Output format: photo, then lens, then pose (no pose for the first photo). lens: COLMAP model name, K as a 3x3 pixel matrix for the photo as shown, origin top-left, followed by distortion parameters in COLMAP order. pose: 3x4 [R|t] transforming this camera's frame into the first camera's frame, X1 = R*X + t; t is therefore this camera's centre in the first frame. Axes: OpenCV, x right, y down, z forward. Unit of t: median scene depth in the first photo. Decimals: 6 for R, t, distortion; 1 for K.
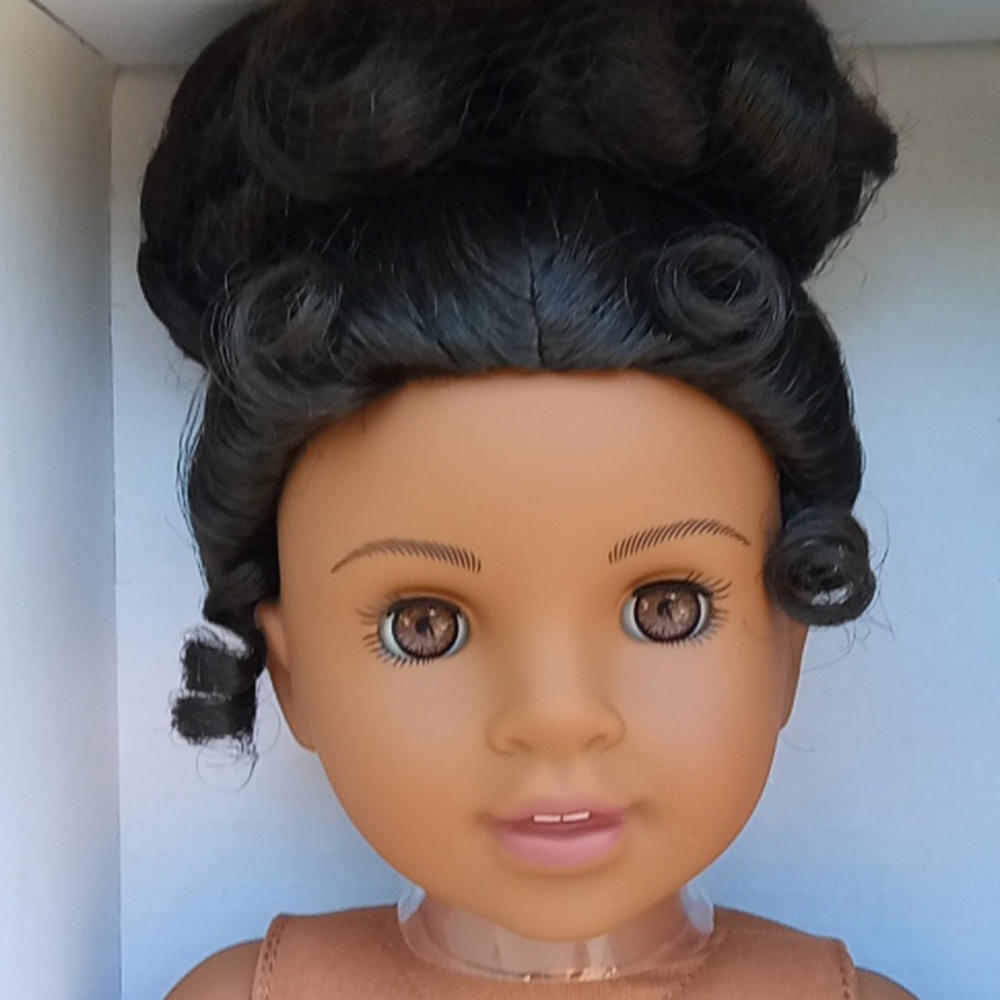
lens RADIAL K [[1665.1, 0, 481.0], [0, 1665.1, 474.4], [0, 0, 1]] dist [0.019032, 0.000000]
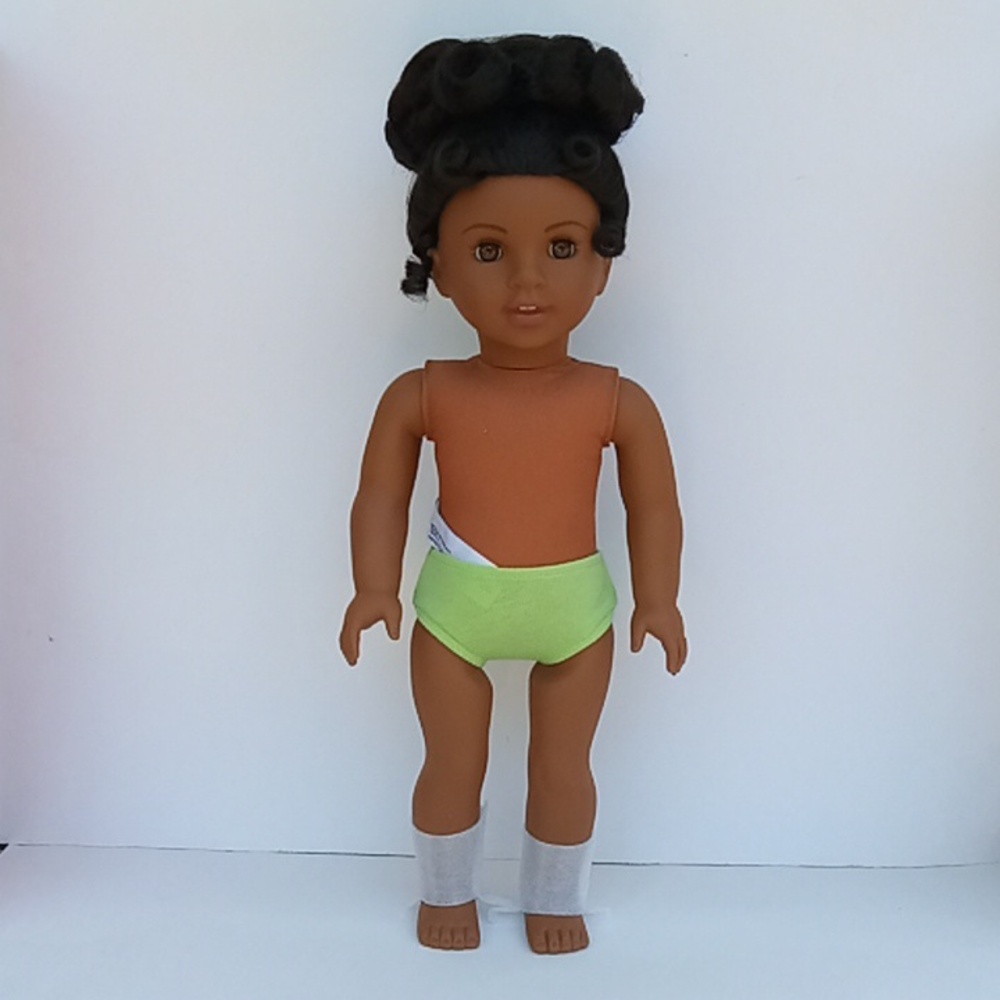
lens RADIAL K [[1691.5, 0, 490.9], [0, 1691.5, 517.0], [0, 0, 1]] dist [0.181108, 0.000000]
pose [[0.998678, 0.030418, 0.041441, -0.156120], [-0.035771, 0.990165, 0.135254, 0.158325], [-0.036919, -0.136558, 0.989944, -2.463969]]
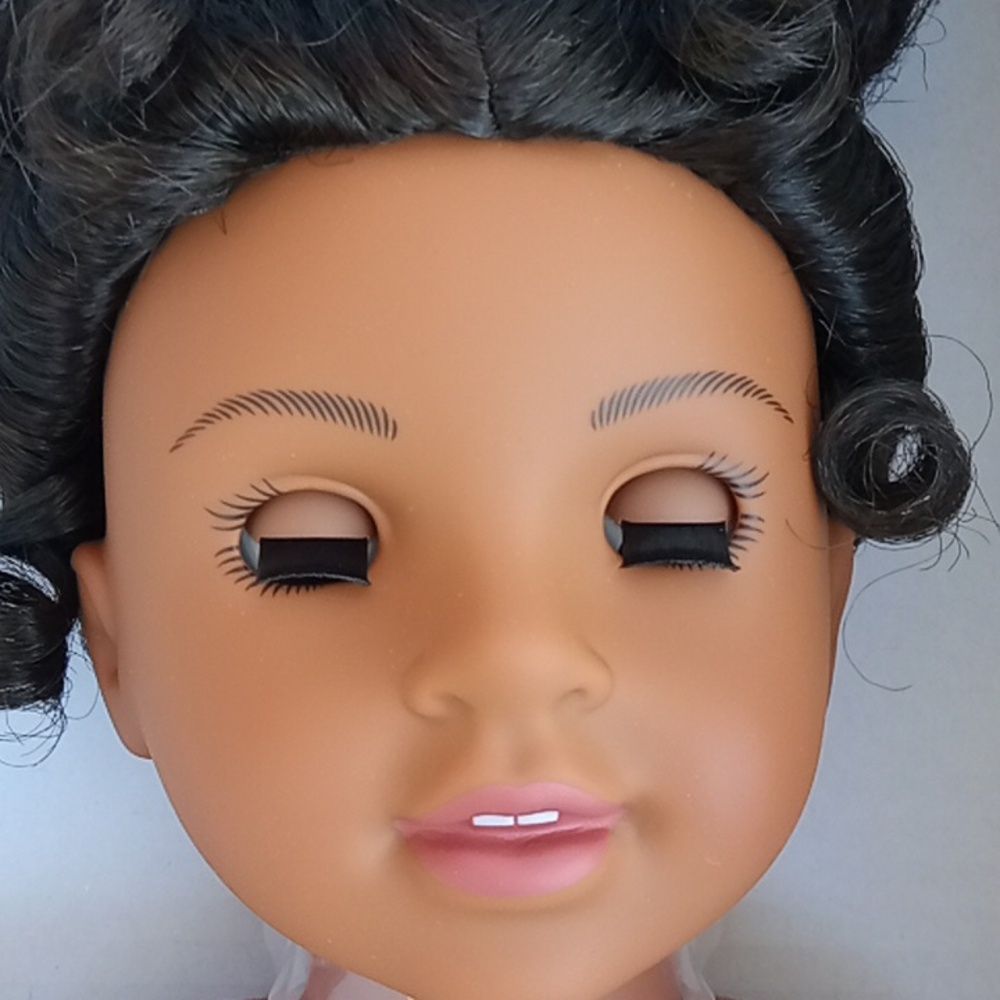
lens RADIAL K [[1665.1, 0, 493.0], [0, 1665.1, 502.4], [0, 0, 1]] dist [0.019032, 0.000000]
pose [[0.997889, 0.015176, 0.063142, -0.003338], [-0.009823, 0.996396, -0.084248, 0.133830], [-0.064194, 0.083450, 0.994442, 0.334037]]
